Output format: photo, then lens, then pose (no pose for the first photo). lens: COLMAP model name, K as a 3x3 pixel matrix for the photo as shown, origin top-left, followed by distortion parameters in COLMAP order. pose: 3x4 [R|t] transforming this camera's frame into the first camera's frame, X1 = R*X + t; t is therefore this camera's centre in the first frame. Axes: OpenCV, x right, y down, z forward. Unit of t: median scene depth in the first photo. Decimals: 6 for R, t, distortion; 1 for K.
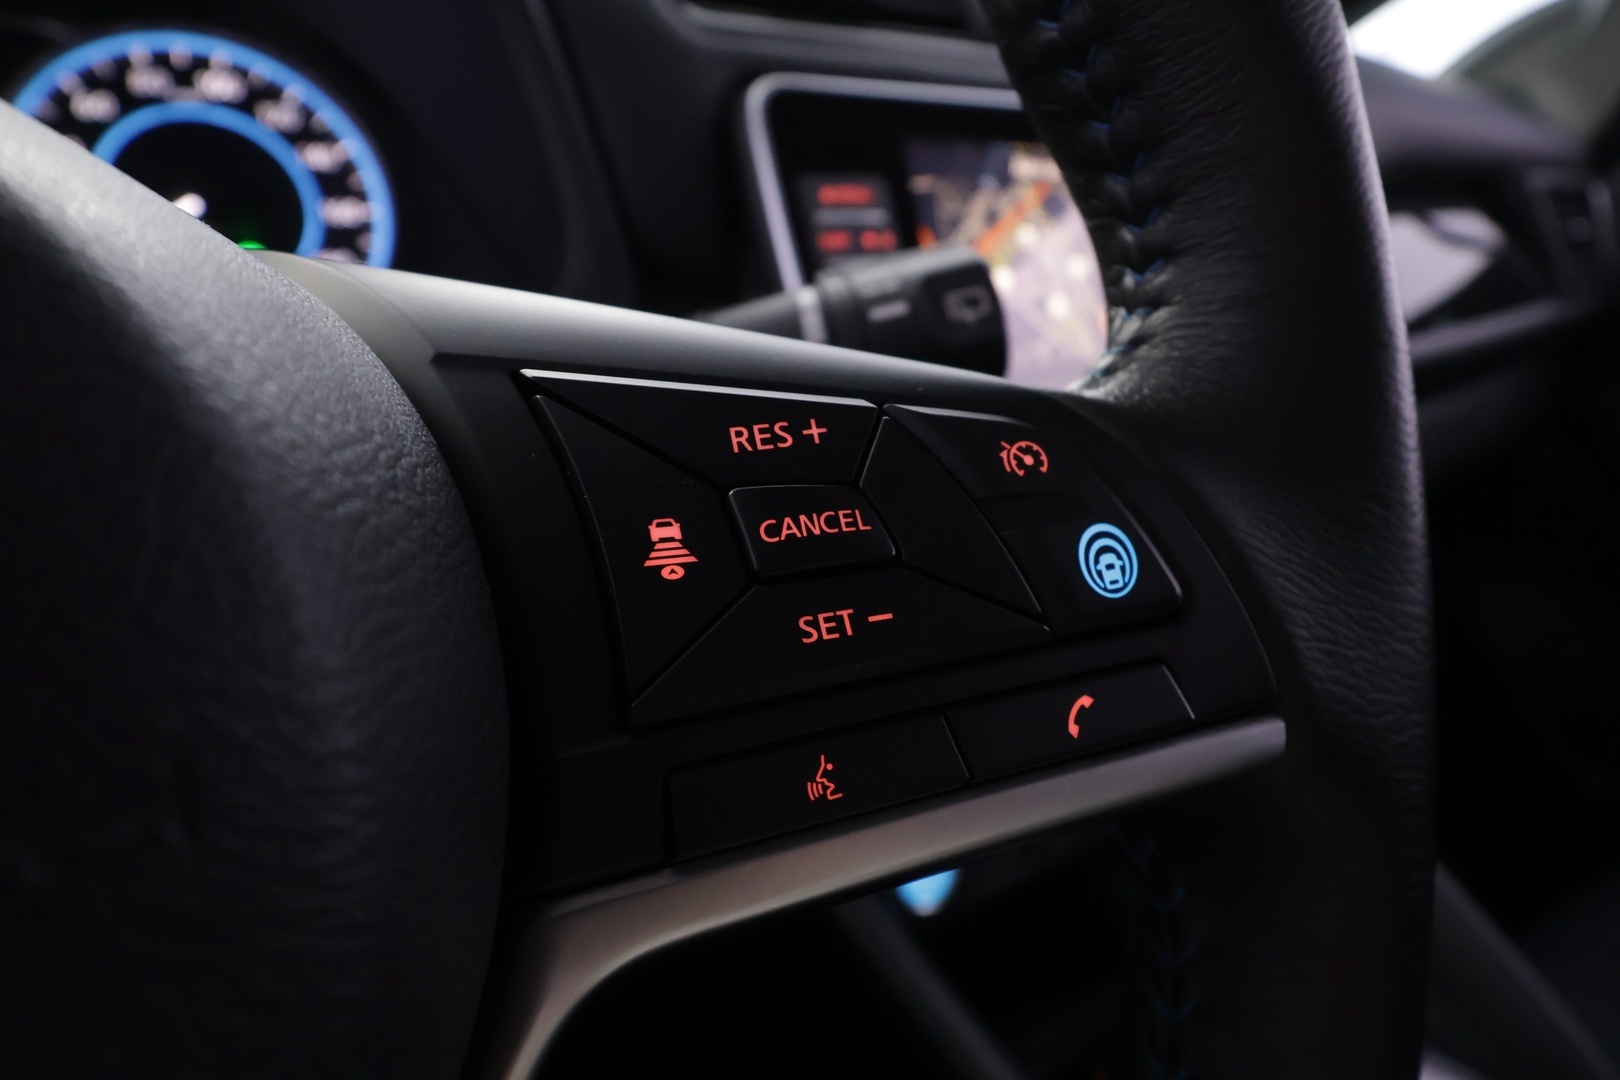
lens RADIAL K [[1016.1, 0, 810.0], [0, 1016.1, 540.0], [0, 0, 1]] dist [-0.003374, -0.000162]
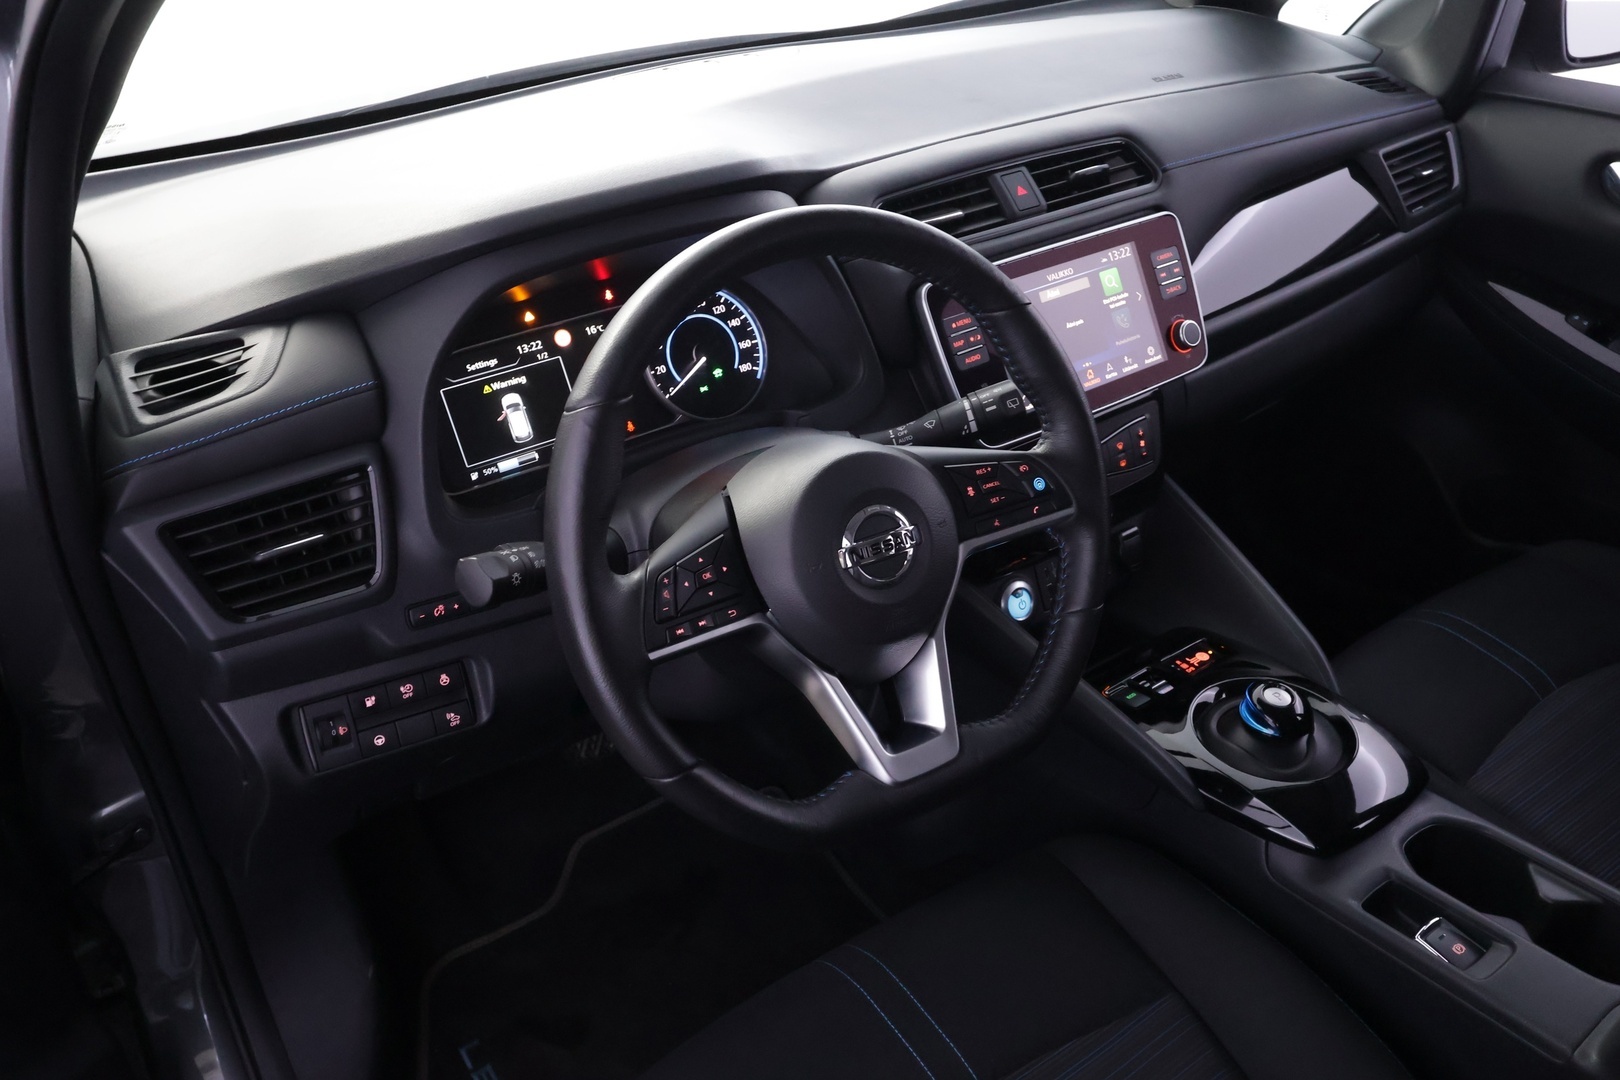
lens RADIAL K [[1303.1, 0, 810.0], [0, 1303.1, 540.0], [0, 0, 1]] dist [0.002496, -0.000388]
pose [[0.993575, -0.105156, -0.041844, -0.758090], [0.109524, 0.986546, 0.121370, -0.730446], [0.028519, -0.125173, 0.991725, -6.657944]]
